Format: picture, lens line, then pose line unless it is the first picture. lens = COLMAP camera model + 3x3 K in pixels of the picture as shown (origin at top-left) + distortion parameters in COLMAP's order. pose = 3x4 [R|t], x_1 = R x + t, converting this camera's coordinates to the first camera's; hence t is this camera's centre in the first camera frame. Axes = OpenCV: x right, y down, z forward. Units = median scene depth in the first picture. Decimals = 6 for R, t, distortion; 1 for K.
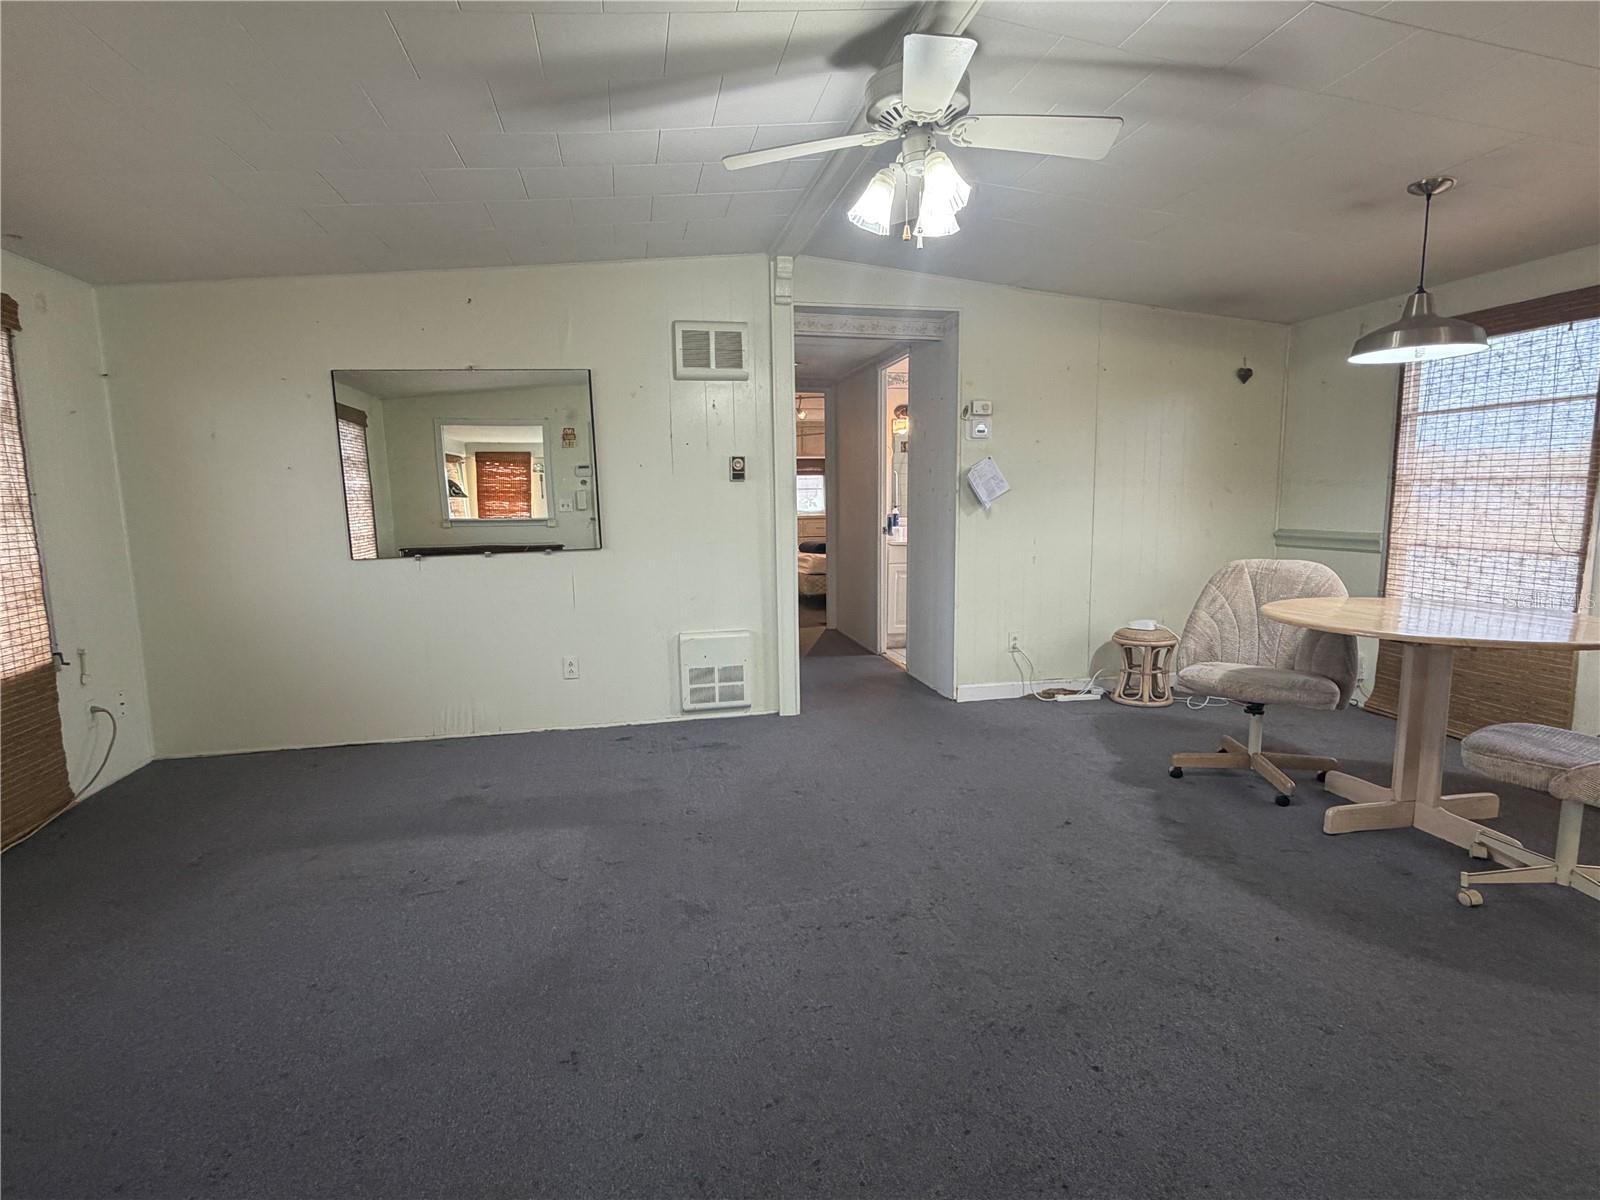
lens RADIAL K [[807.4, 0, 802.3], [0, 807.4, 604.4], [0, 0, 1]] dist [-0.003297, -0.000310]
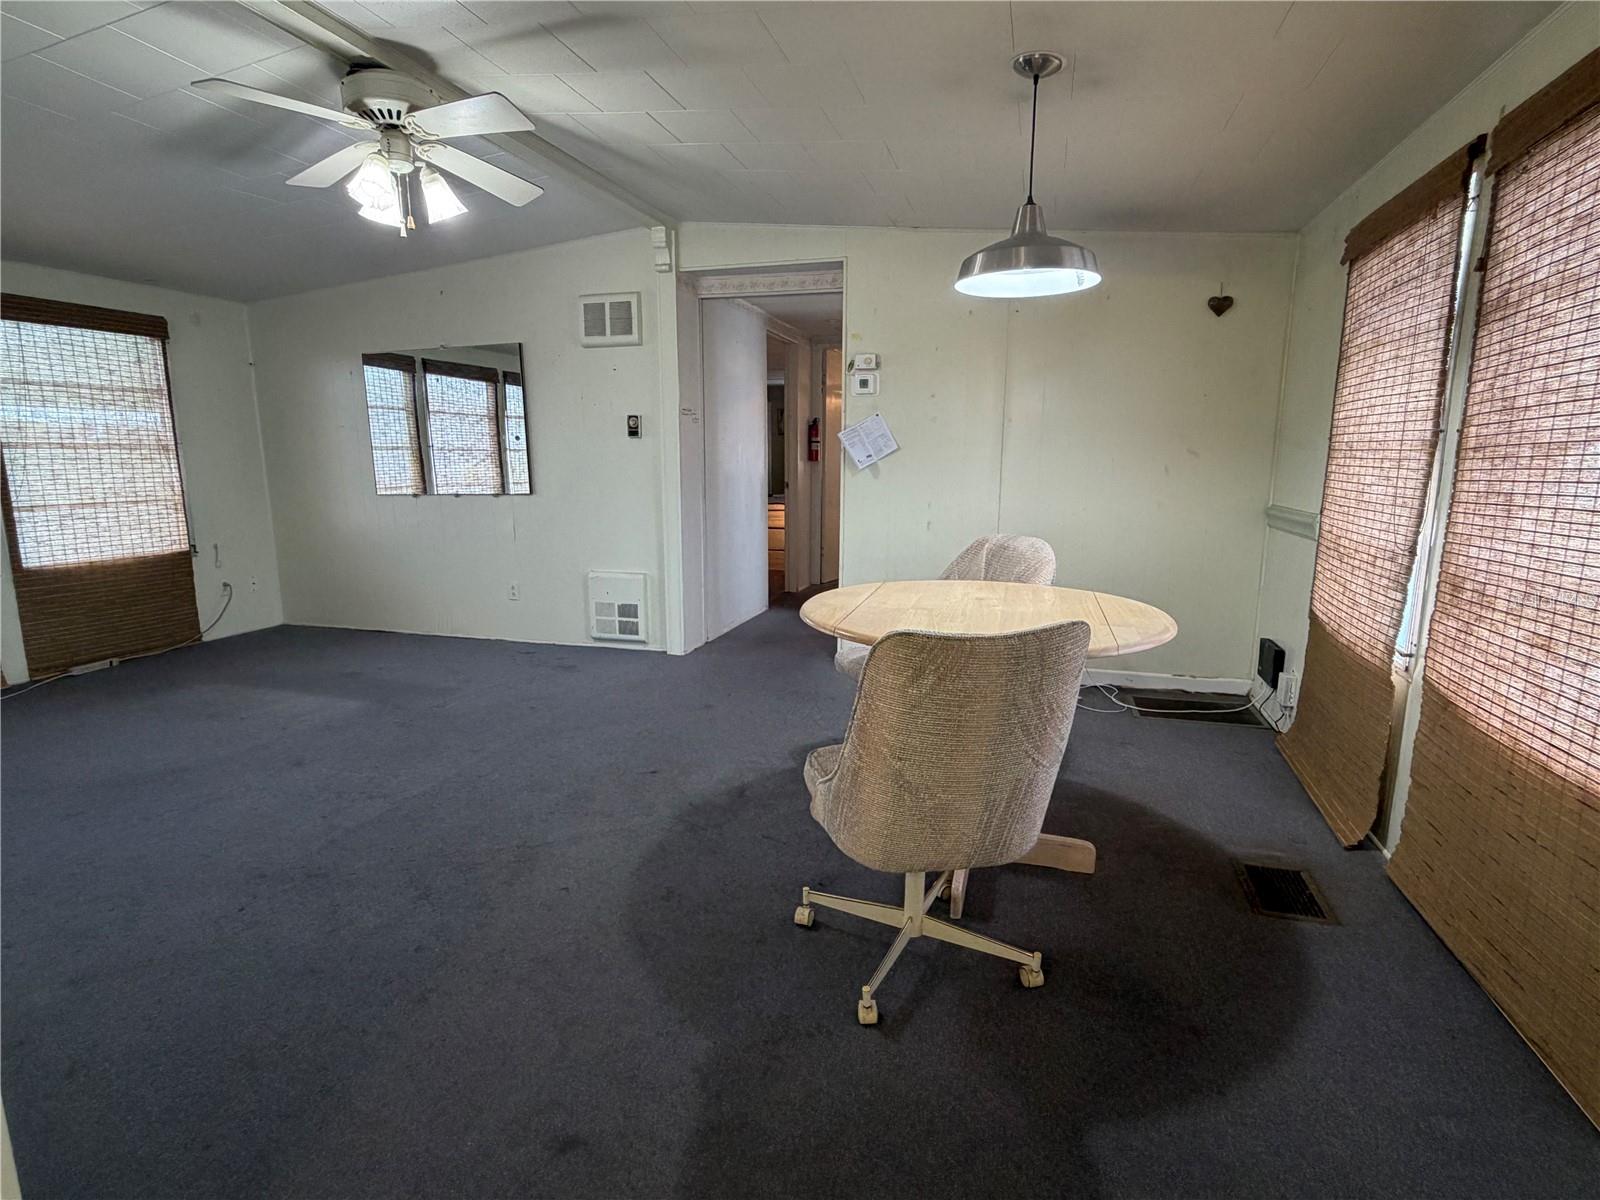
lens RADIAL K [[812.0, 0, 800.0], [0, 812.0, 600.0], [0, 0, 1]] dist [-0.002073, -0.001017]
pose [[0.879125, 0.099701, -0.466046, 0.667256], [-0.077518, 0.994765, 0.066584, -0.023097], [0.470245, -0.022408, 0.882251, 0.120071]]
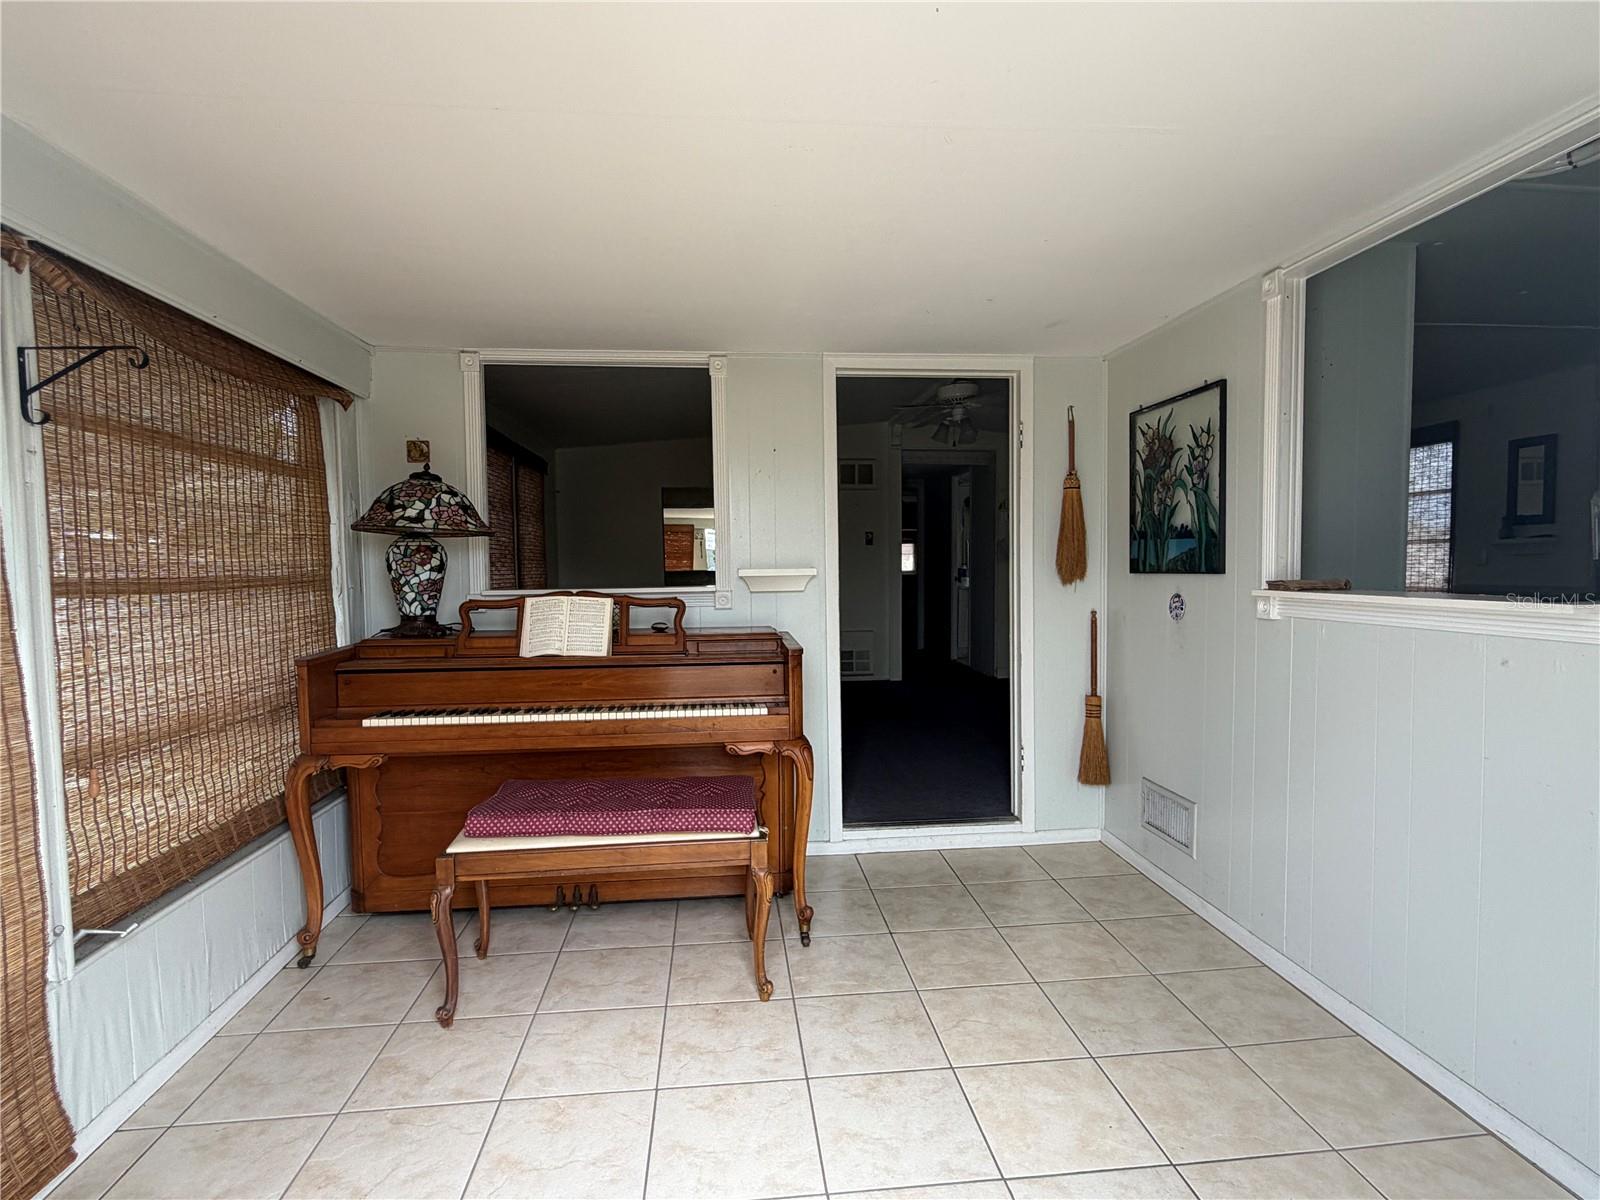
lens RADIAL K [[812.0, 0, 800.0], [0, 812.0, 600.0], [0, 0, 1]] dist [-0.002073, -0.001017]
pose [[0.994493, 0.009330, -0.104386, -0.044104], [-0.018303, 0.996184, -0.085339, 0.115772], [0.103191, 0.086779, 0.990869, -0.755978]]
